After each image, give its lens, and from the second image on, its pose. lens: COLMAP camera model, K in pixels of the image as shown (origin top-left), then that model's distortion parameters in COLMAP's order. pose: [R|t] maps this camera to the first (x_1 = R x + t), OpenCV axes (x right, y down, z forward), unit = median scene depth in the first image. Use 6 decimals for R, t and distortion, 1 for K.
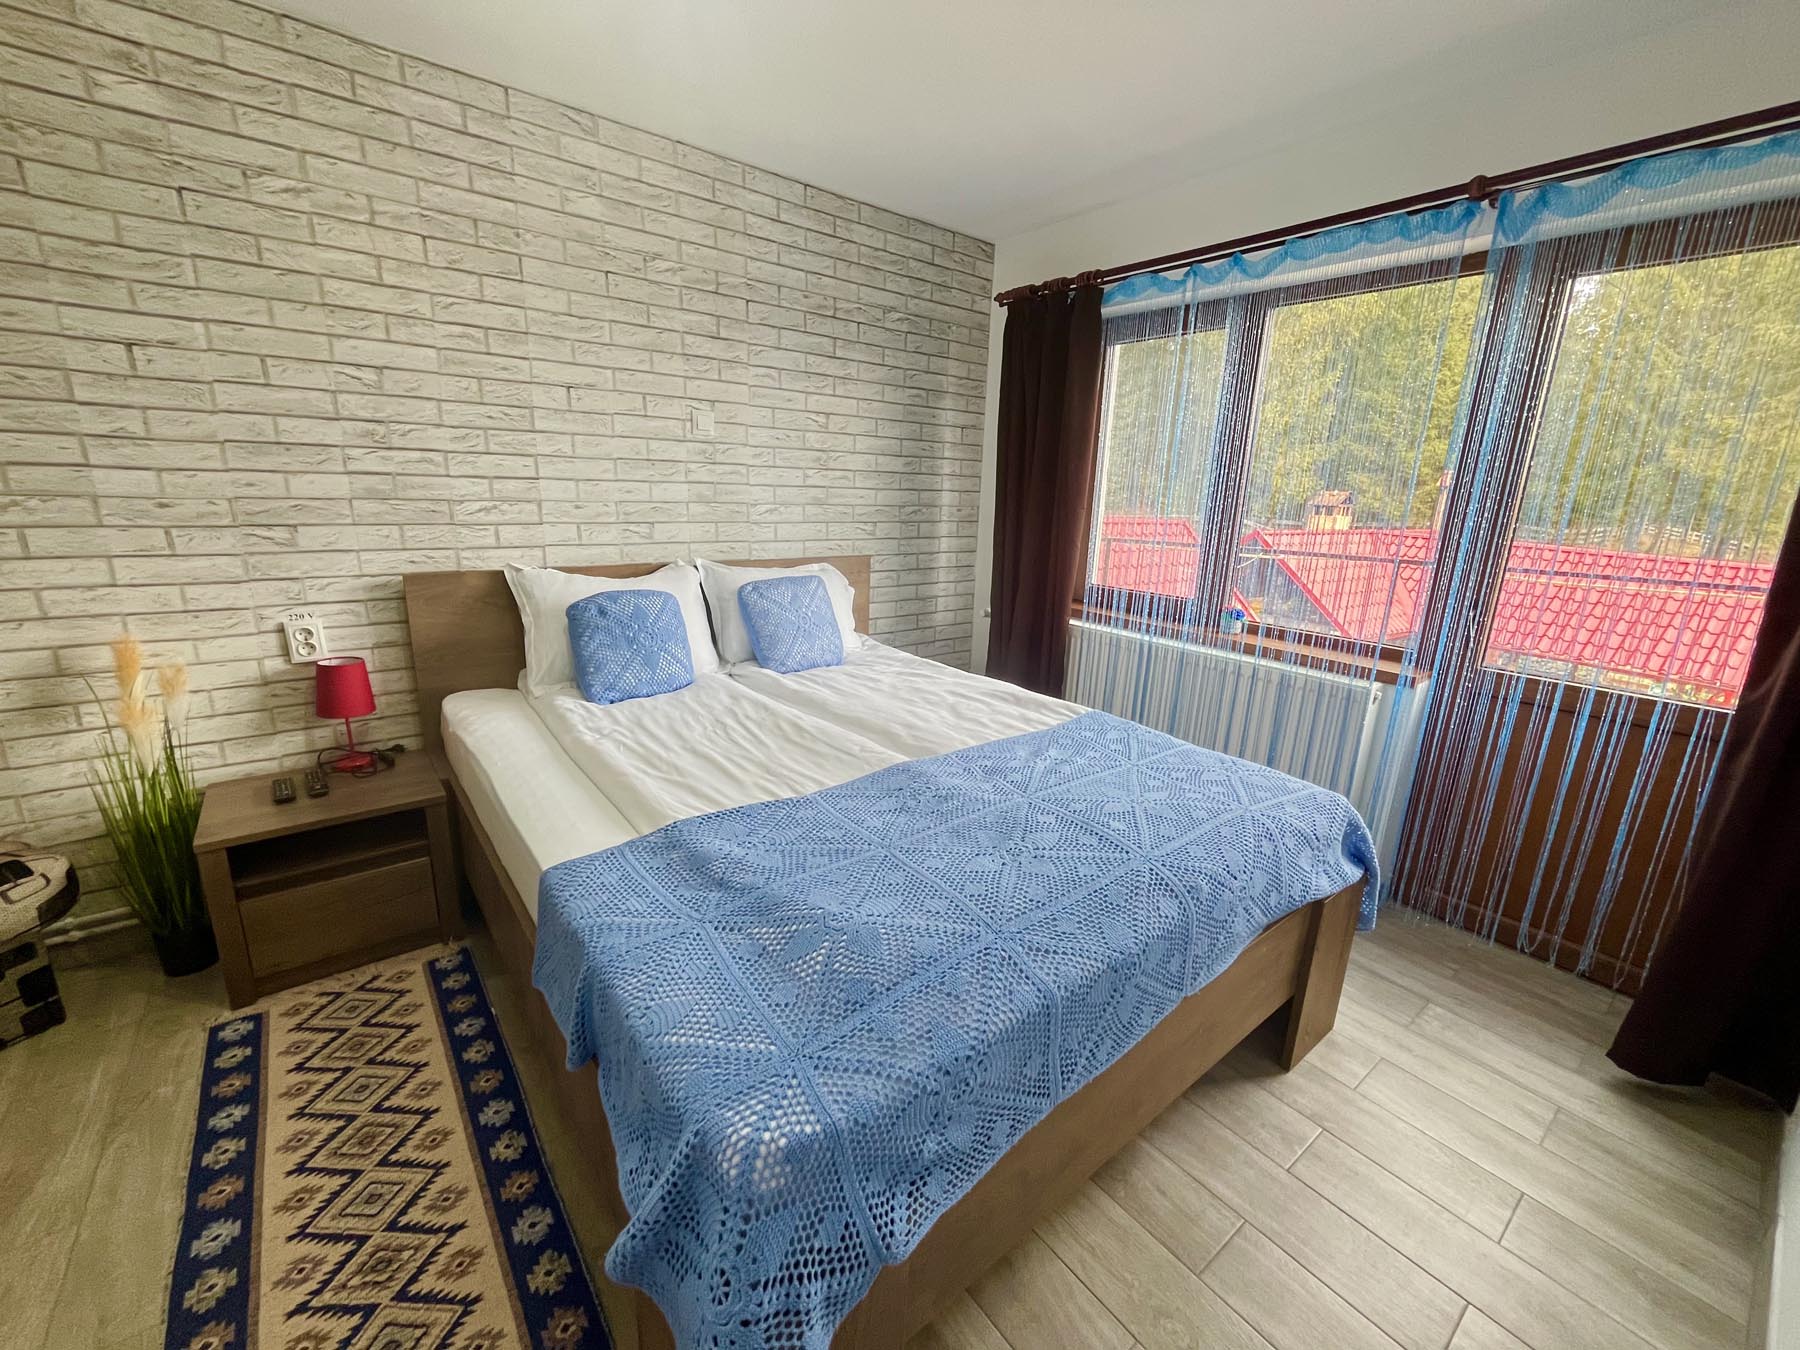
lens RADIAL K [[727.2, 0, 836.6], [0, 727.2, 645.5], [0, 0, 1]] dist [-0.002913, 0.000703]
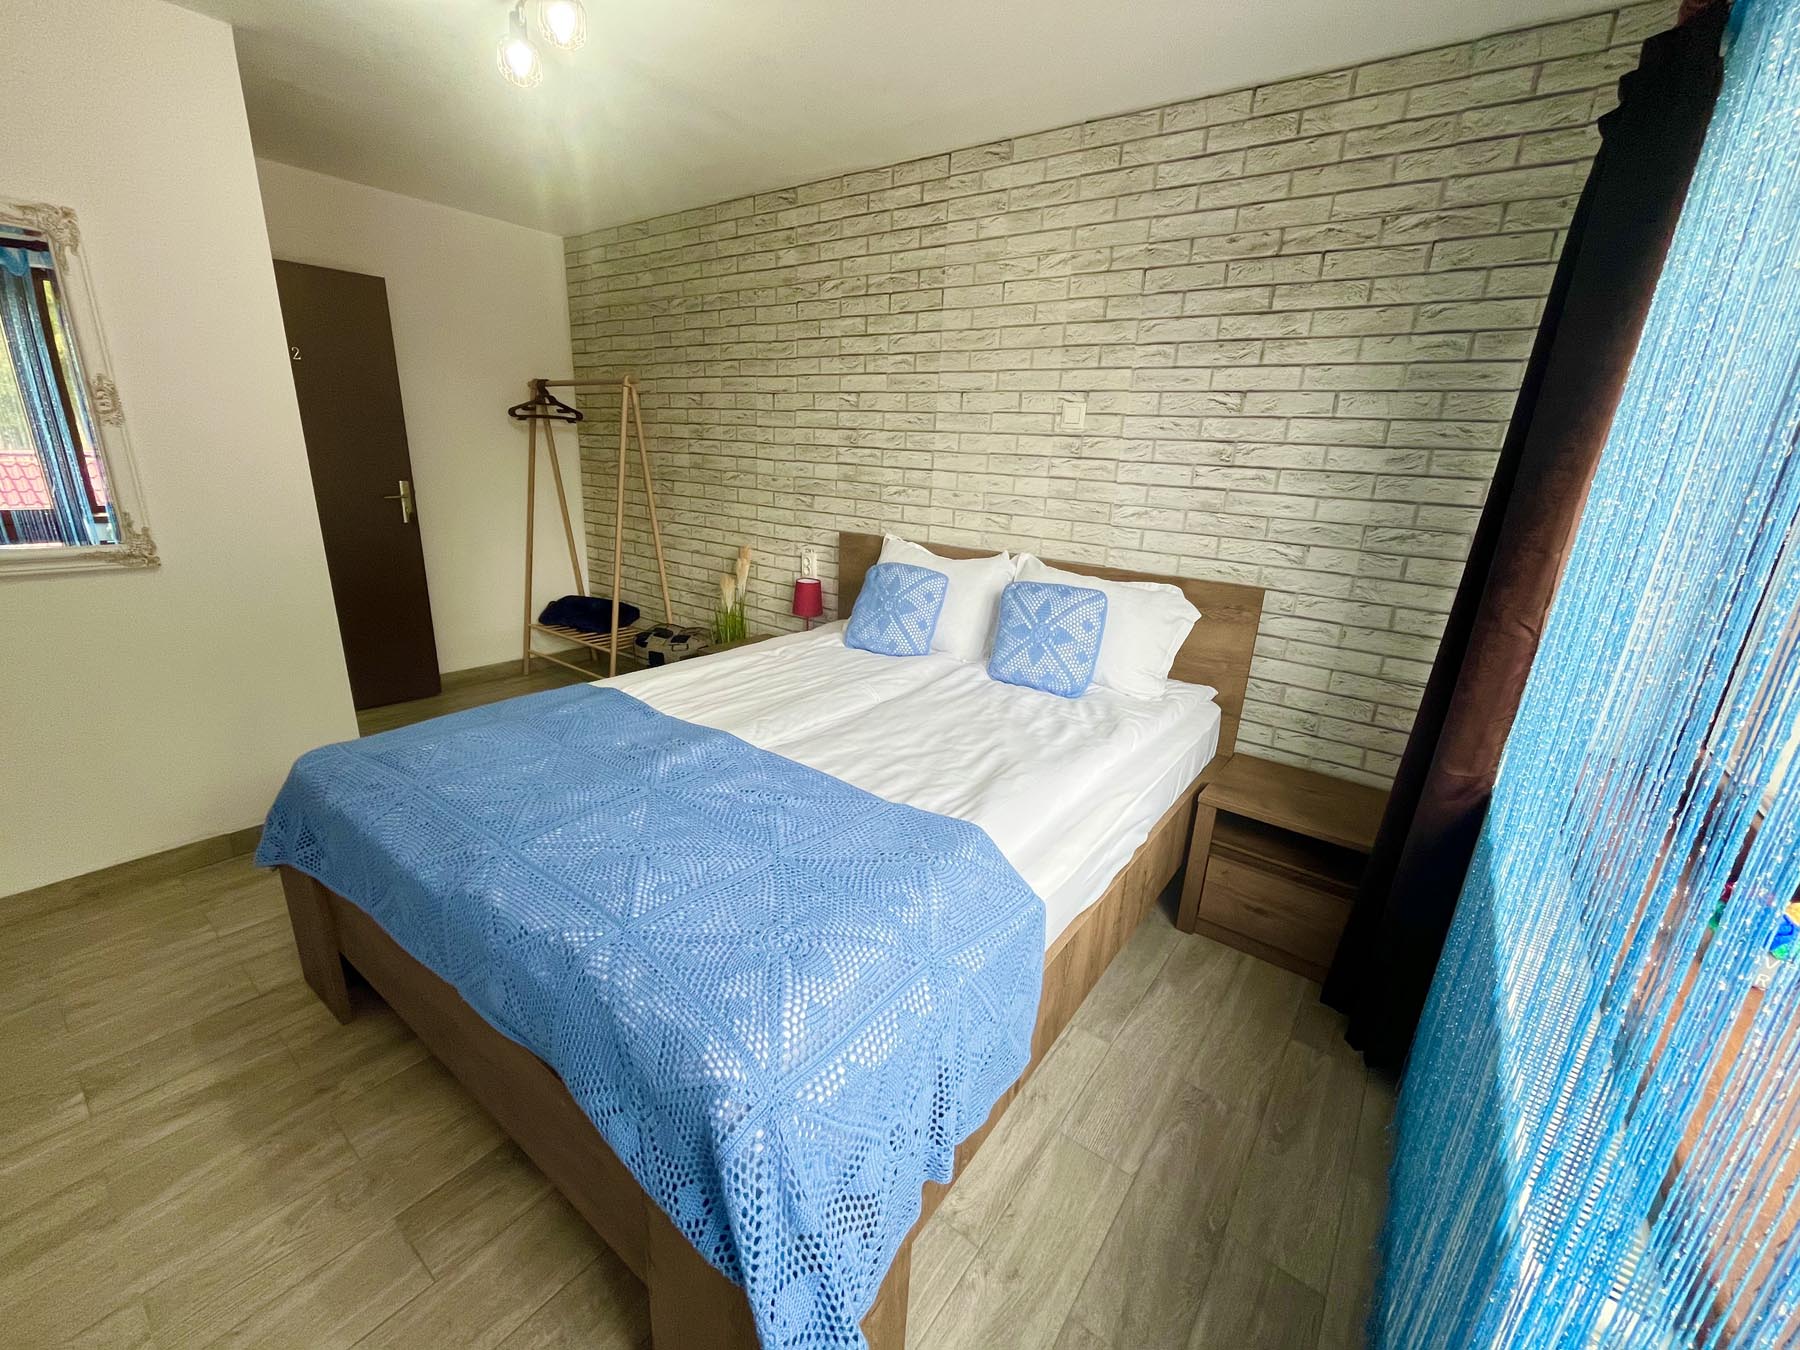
lens RADIAL K [[727.2, 0, 914.7], [0, 727.2, 679.0], [0, 0, 1]] dist [-0.002913, 0.000703]
pose [[0.307566, 0.255978, -0.916449, 0.762590], [-0.256709, 0.949745, 0.179125, -0.099119], [0.916244, 0.180168, 0.357821, 0.557519]]
